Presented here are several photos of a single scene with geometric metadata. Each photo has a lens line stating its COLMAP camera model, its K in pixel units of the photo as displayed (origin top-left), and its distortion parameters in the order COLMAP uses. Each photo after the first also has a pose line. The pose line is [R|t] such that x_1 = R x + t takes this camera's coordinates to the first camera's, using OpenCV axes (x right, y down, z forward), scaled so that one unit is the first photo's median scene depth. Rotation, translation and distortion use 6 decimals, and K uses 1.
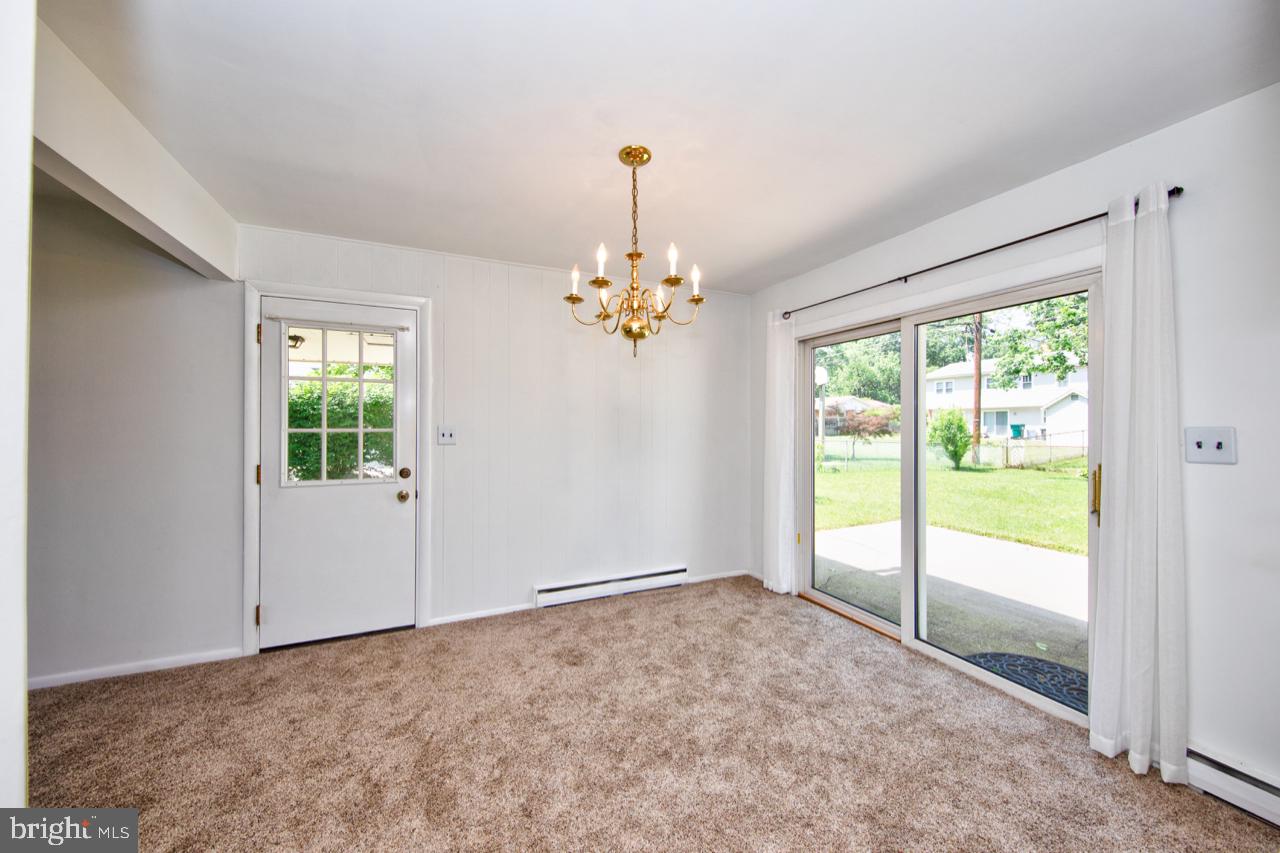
lens RADIAL K [[451.2, 0, 640.1], [0, 451.2, 418.7], [0, 0, 1]] dist [-0.000328, 0.000003]
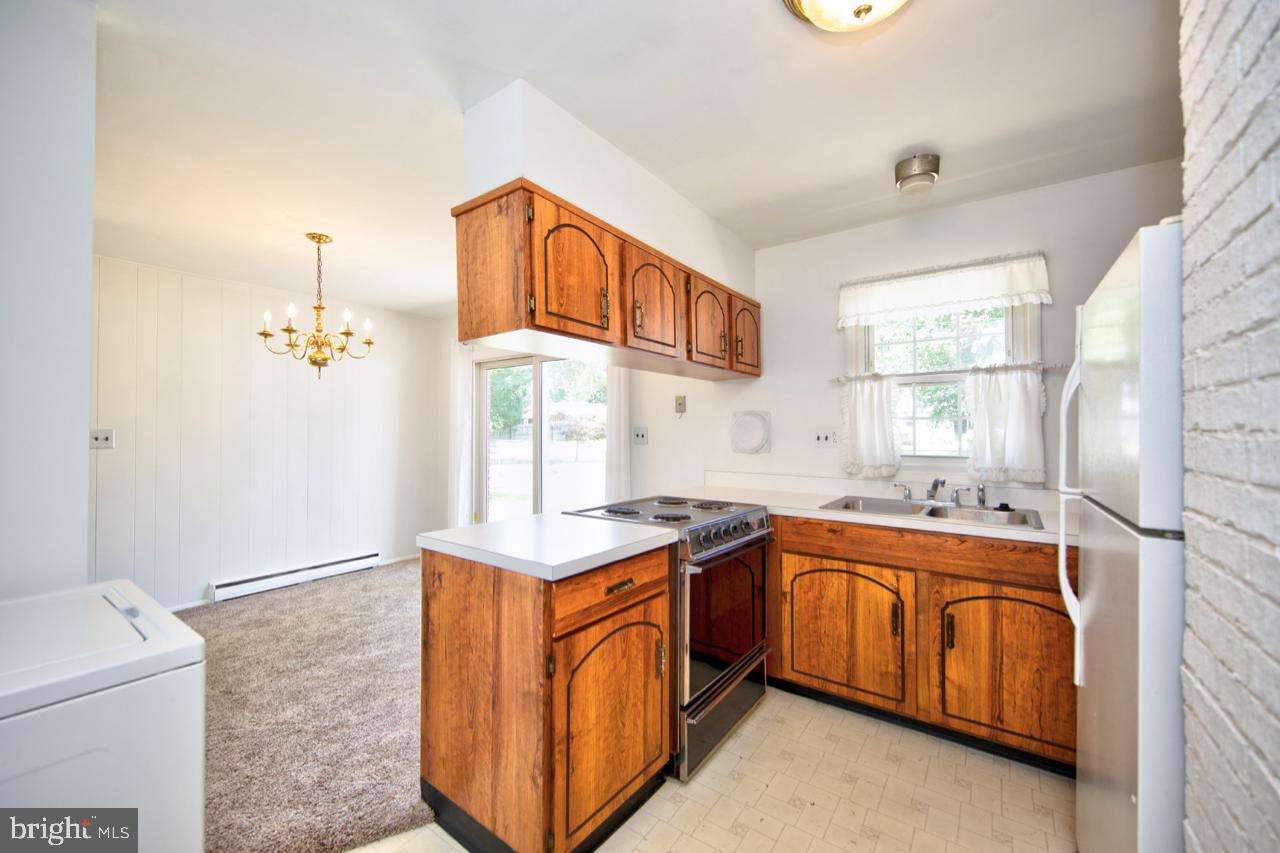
lens RADIAL K [[506.2, 0, 639.1], [0, 506.2, 421.7], [0, 0, 1]] dist [0.001170, -0.000189]
pose [[0.867821, 0.004868, 0.496853, 0.048878], [-0.002833, 0.999984, -0.004849, 0.001827], [-0.496869, 0.002801, 0.867821, -0.608649]]
